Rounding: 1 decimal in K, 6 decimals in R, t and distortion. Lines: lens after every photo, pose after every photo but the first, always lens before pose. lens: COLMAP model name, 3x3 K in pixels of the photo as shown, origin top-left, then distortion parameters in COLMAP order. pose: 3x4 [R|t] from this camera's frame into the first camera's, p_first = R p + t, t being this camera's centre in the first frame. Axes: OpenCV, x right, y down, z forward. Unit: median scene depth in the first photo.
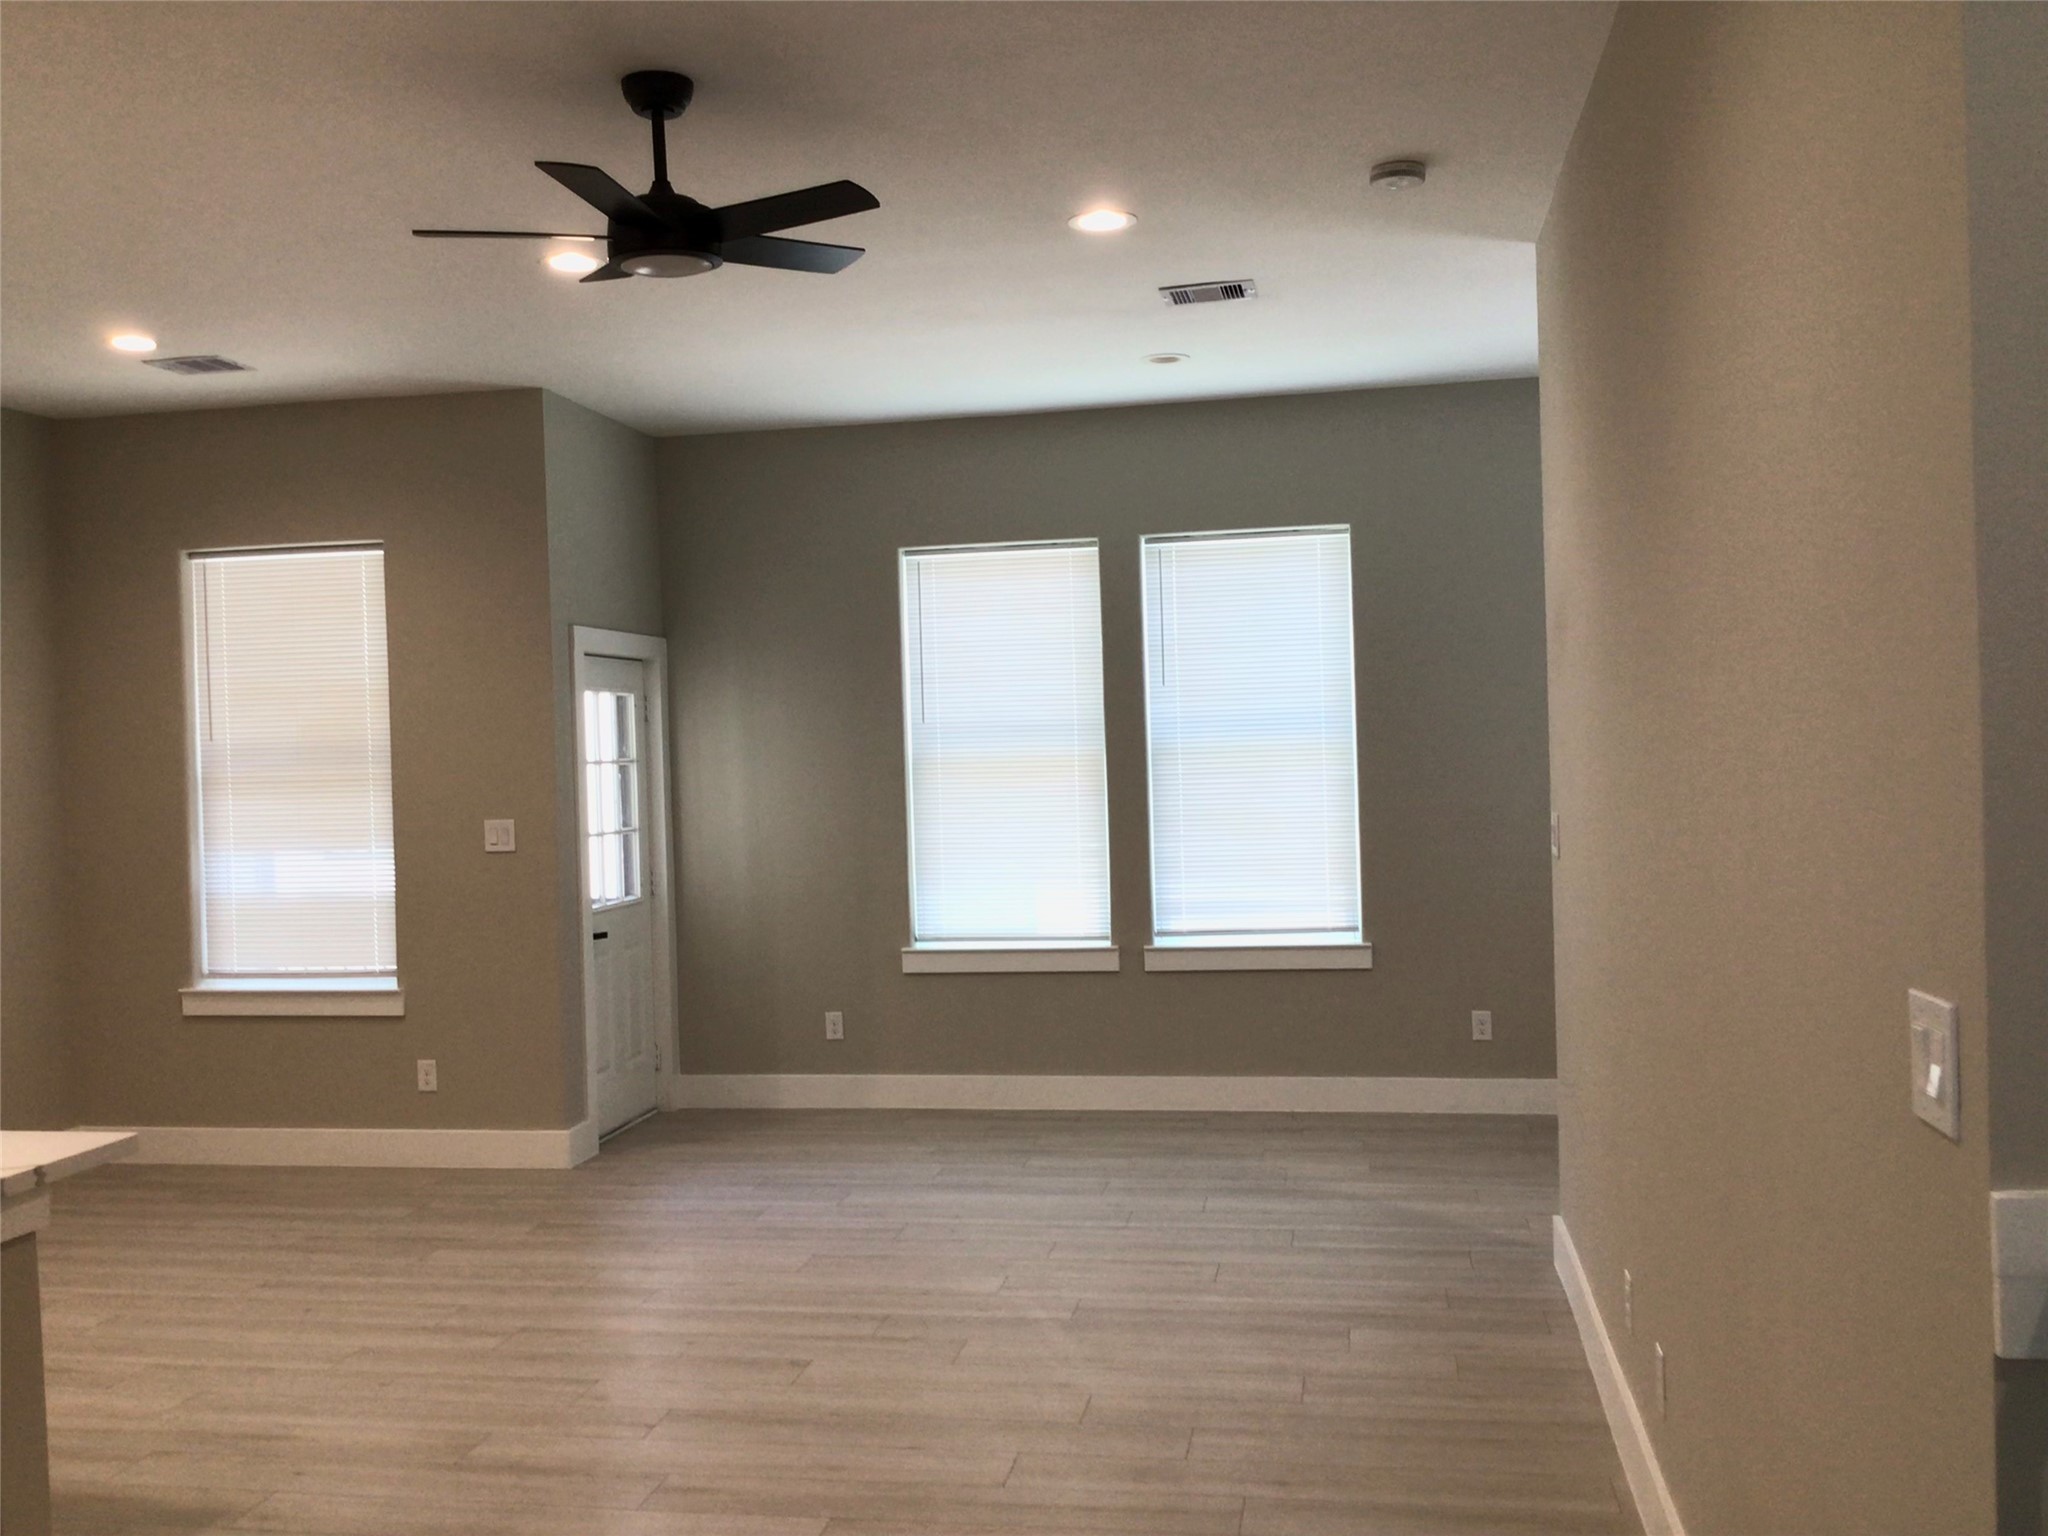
lens RADIAL K [[1878.7, 0, 1003.5], [0, 1878.7, 777.7], [0, 0, 1]] dist [0.037405, 0.000000]
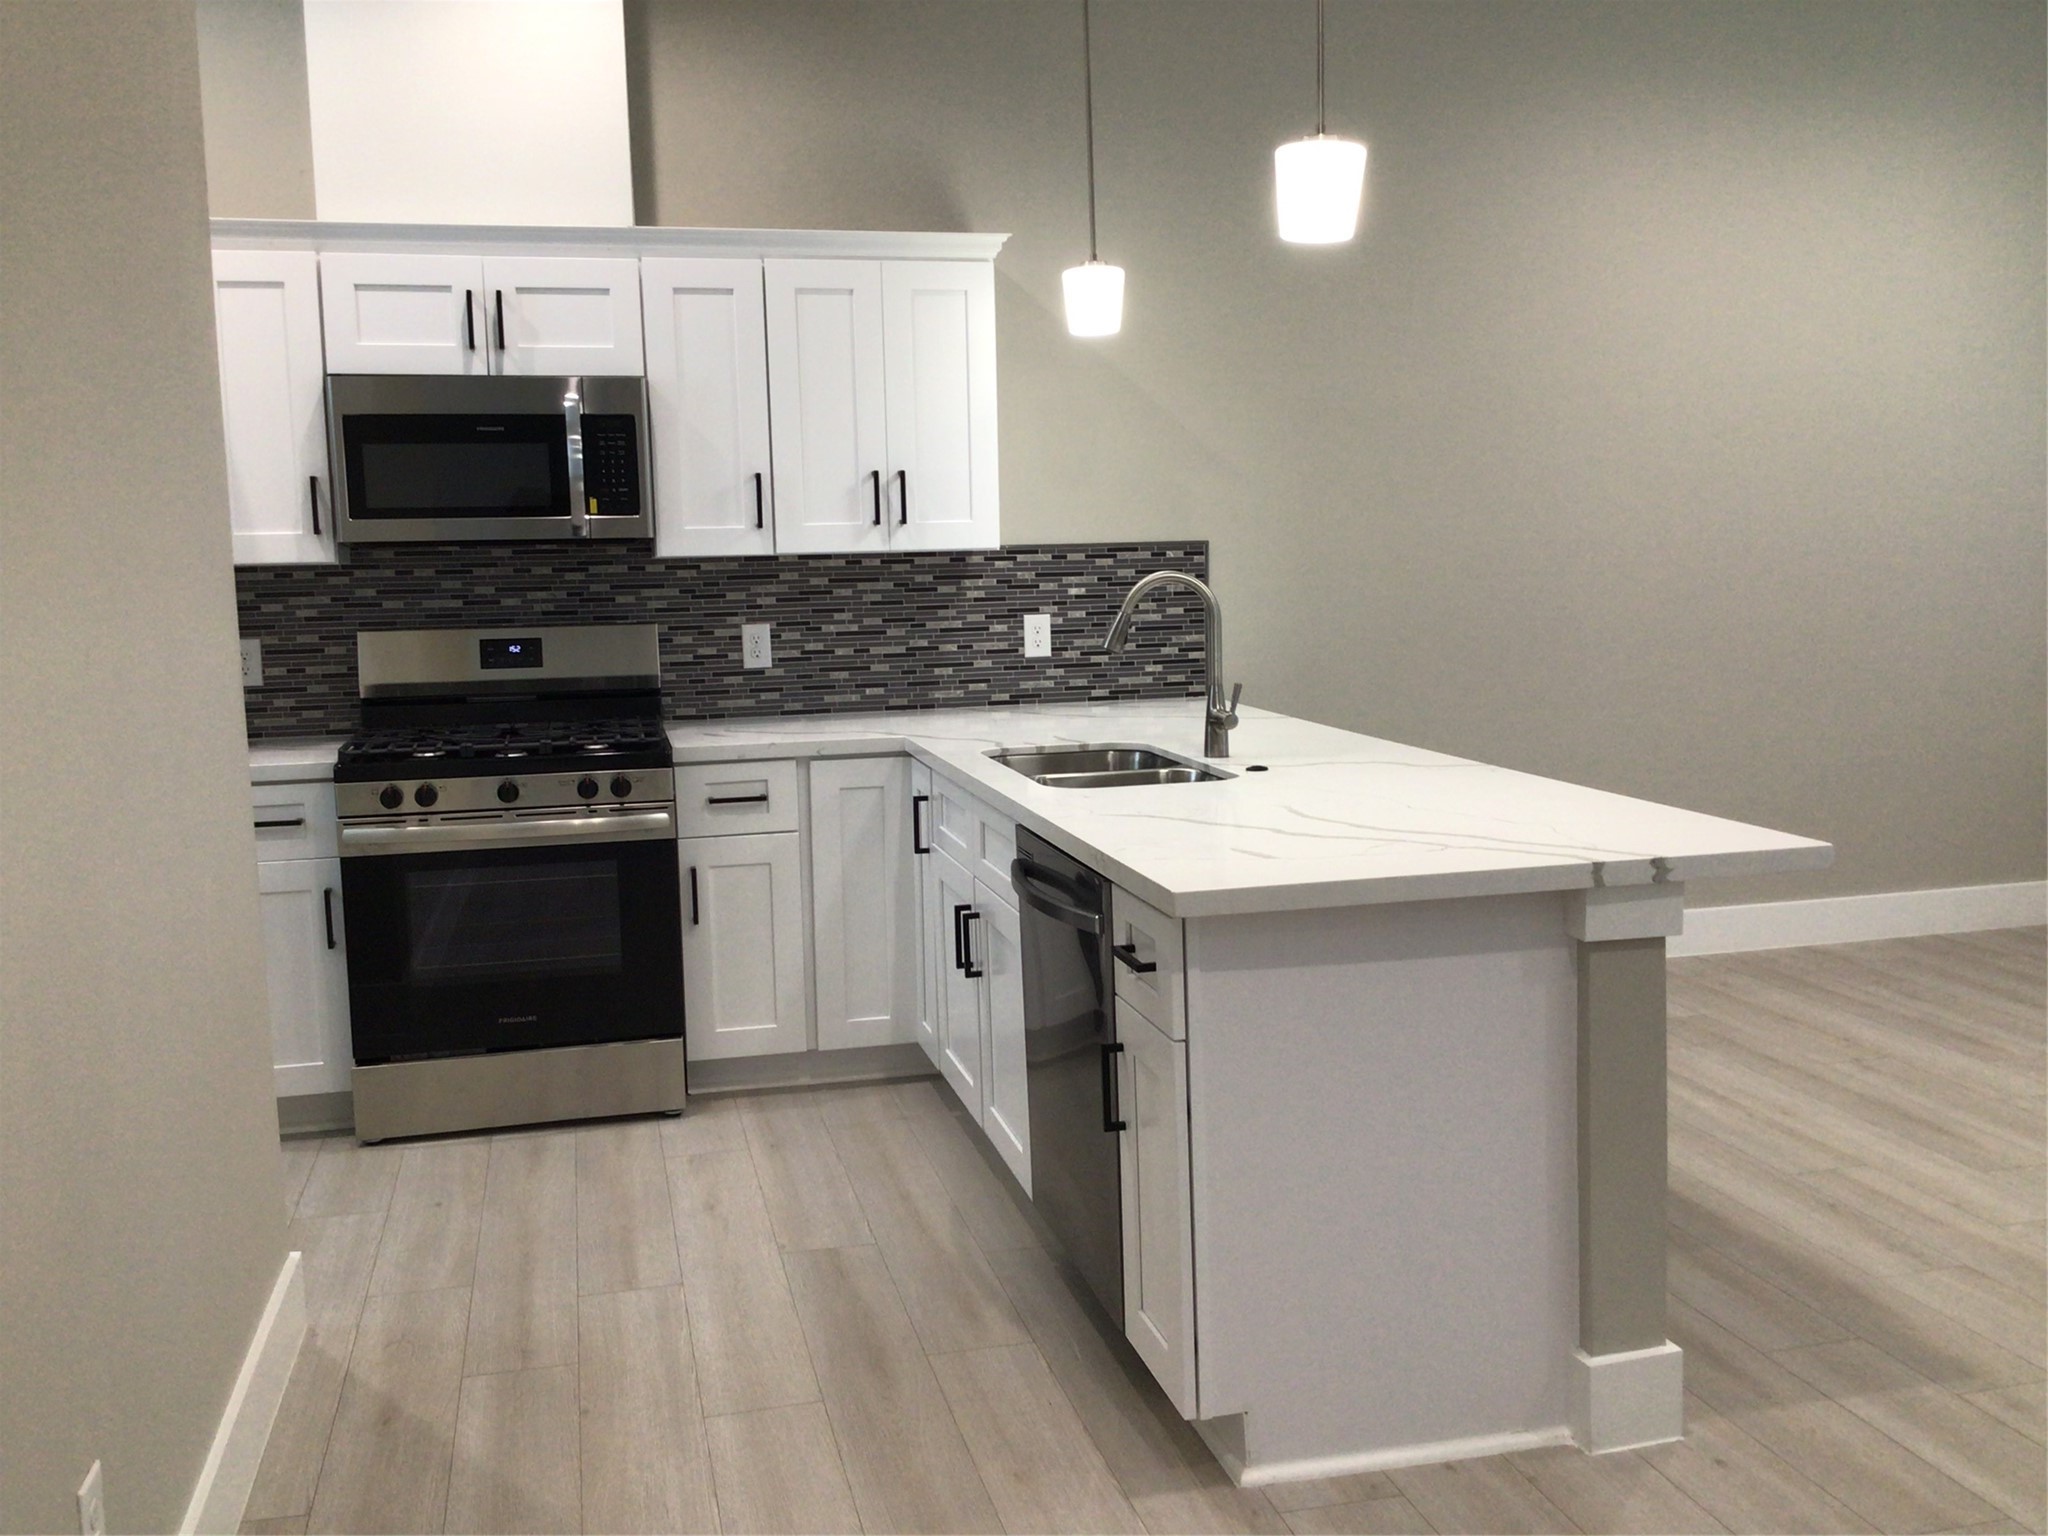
lens RADIAL K [[1878.7, 0, 1016.4], [0, 1878.7, 762.6], [0, 0, 1]] dist [0.037405, 0.000000]
pose [[0.417537, 0.126714, -0.899781, 0.037250], [-0.003073, 0.990420, 0.138052, 0.026511], [0.908655, -0.054877, 0.413927, 0.197019]]
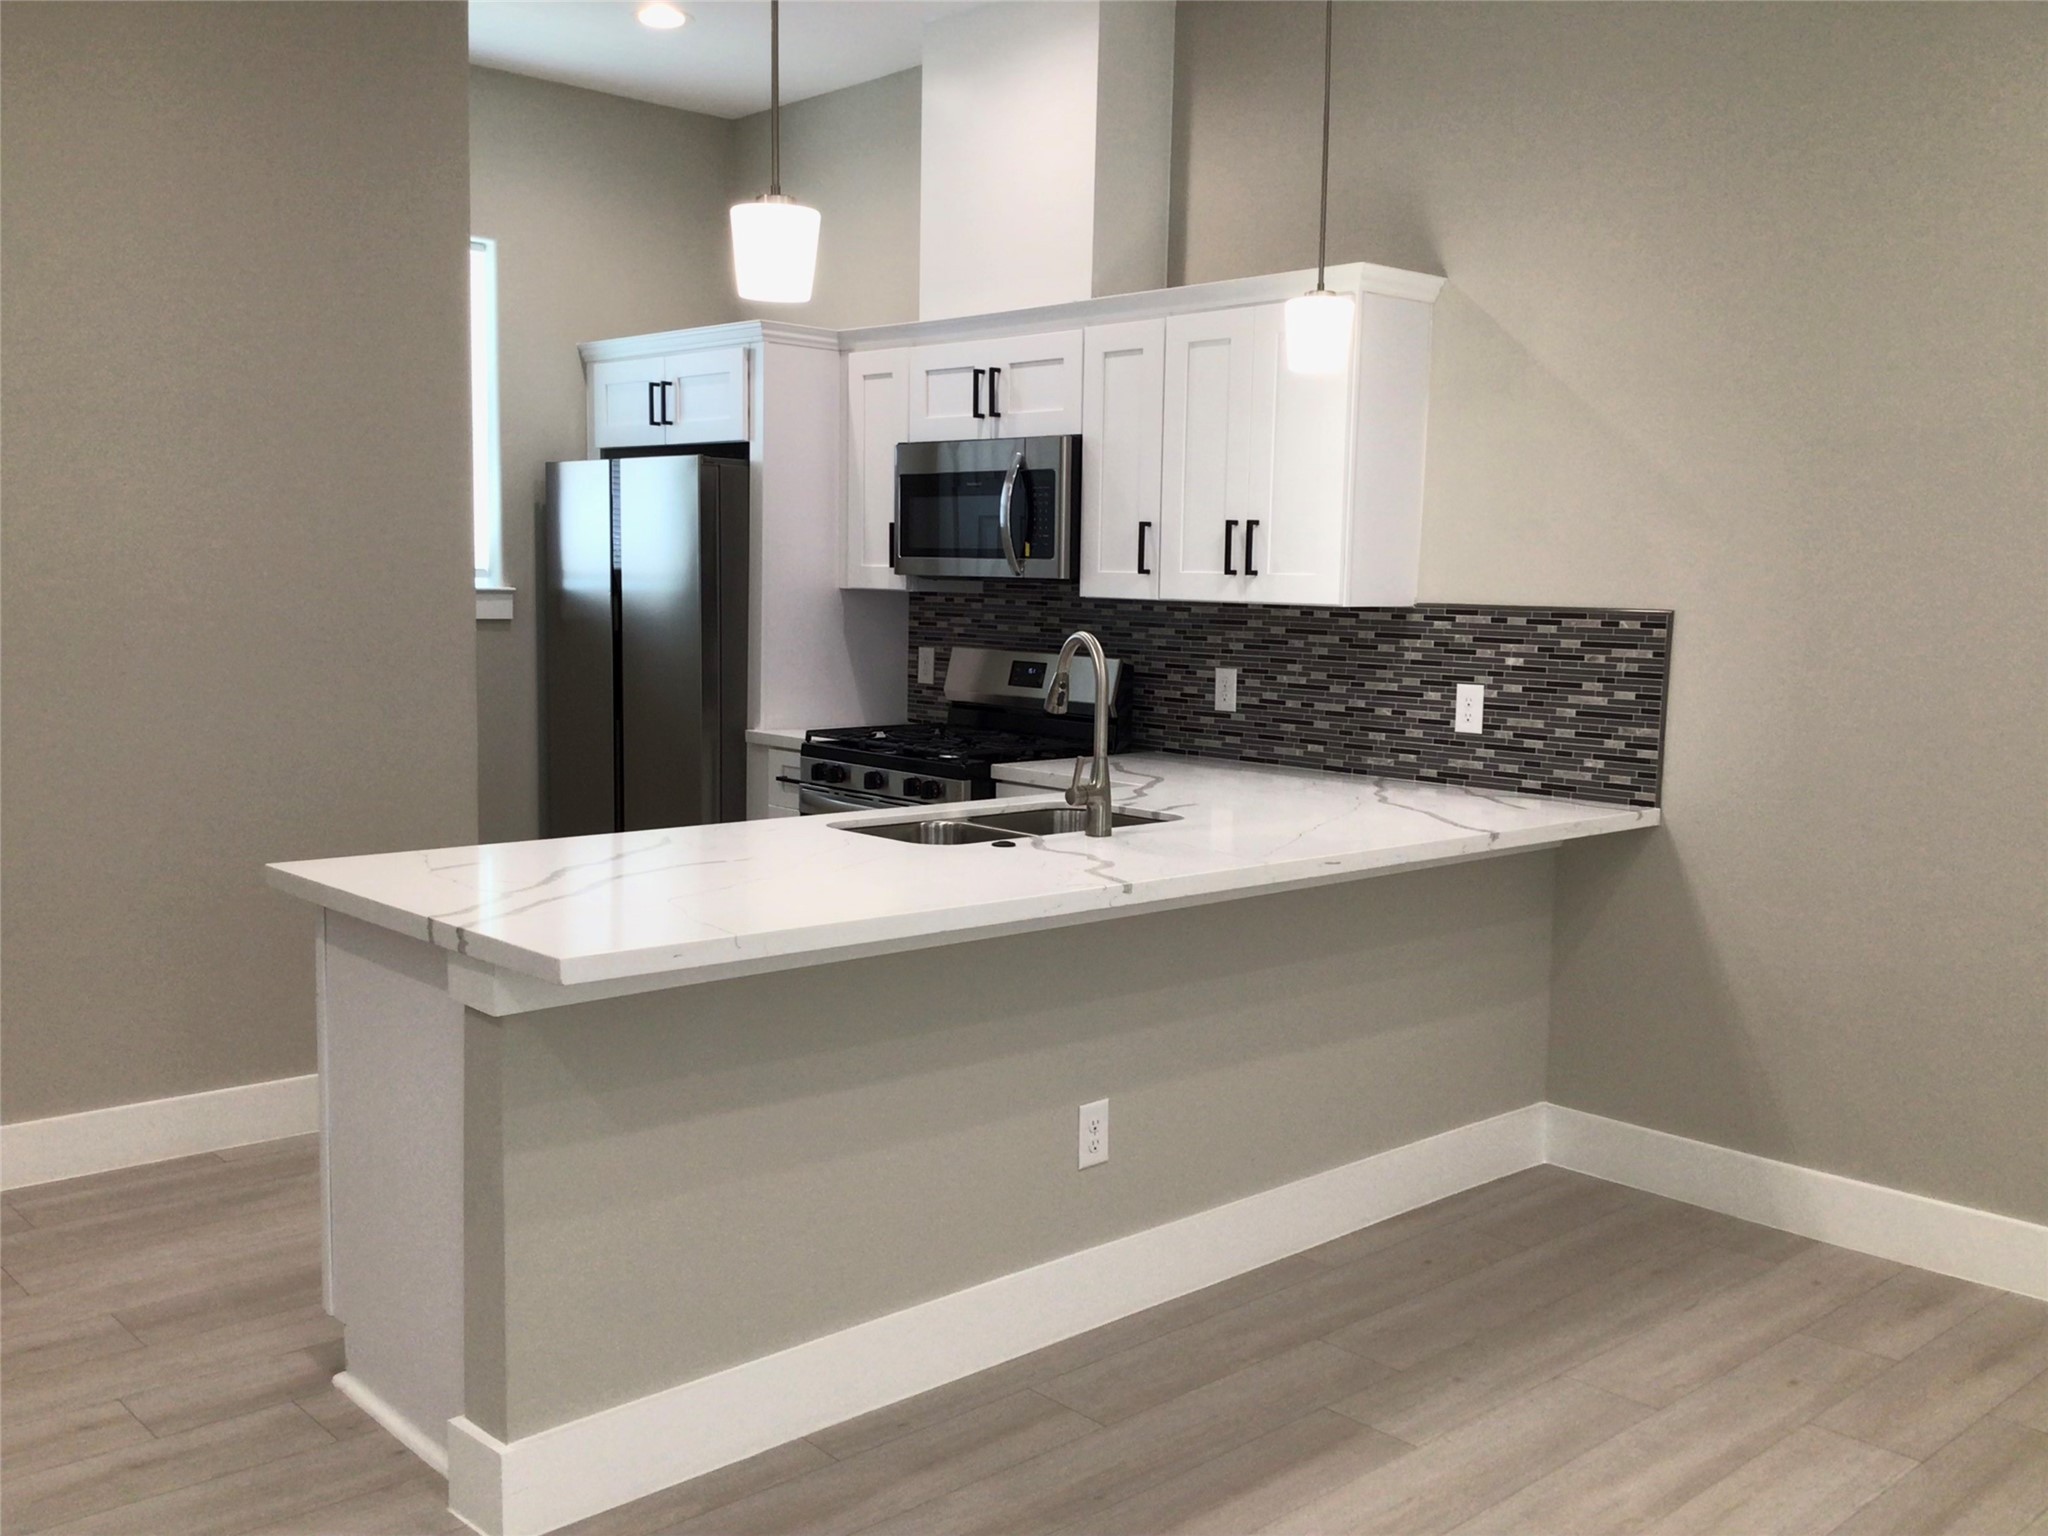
lens RADIAL K [[1878.7, 0, 1005.9], [0, 1878.7, 771.2], [0, 0, 1]] dist [0.037405, 0.000000]
pose [[-0.601371, 0.102899, -0.792316, -0.015282], [-0.014114, 0.990149, 0.139304, 0.013342], [0.798845, 0.094957, -0.593995, 0.733957]]
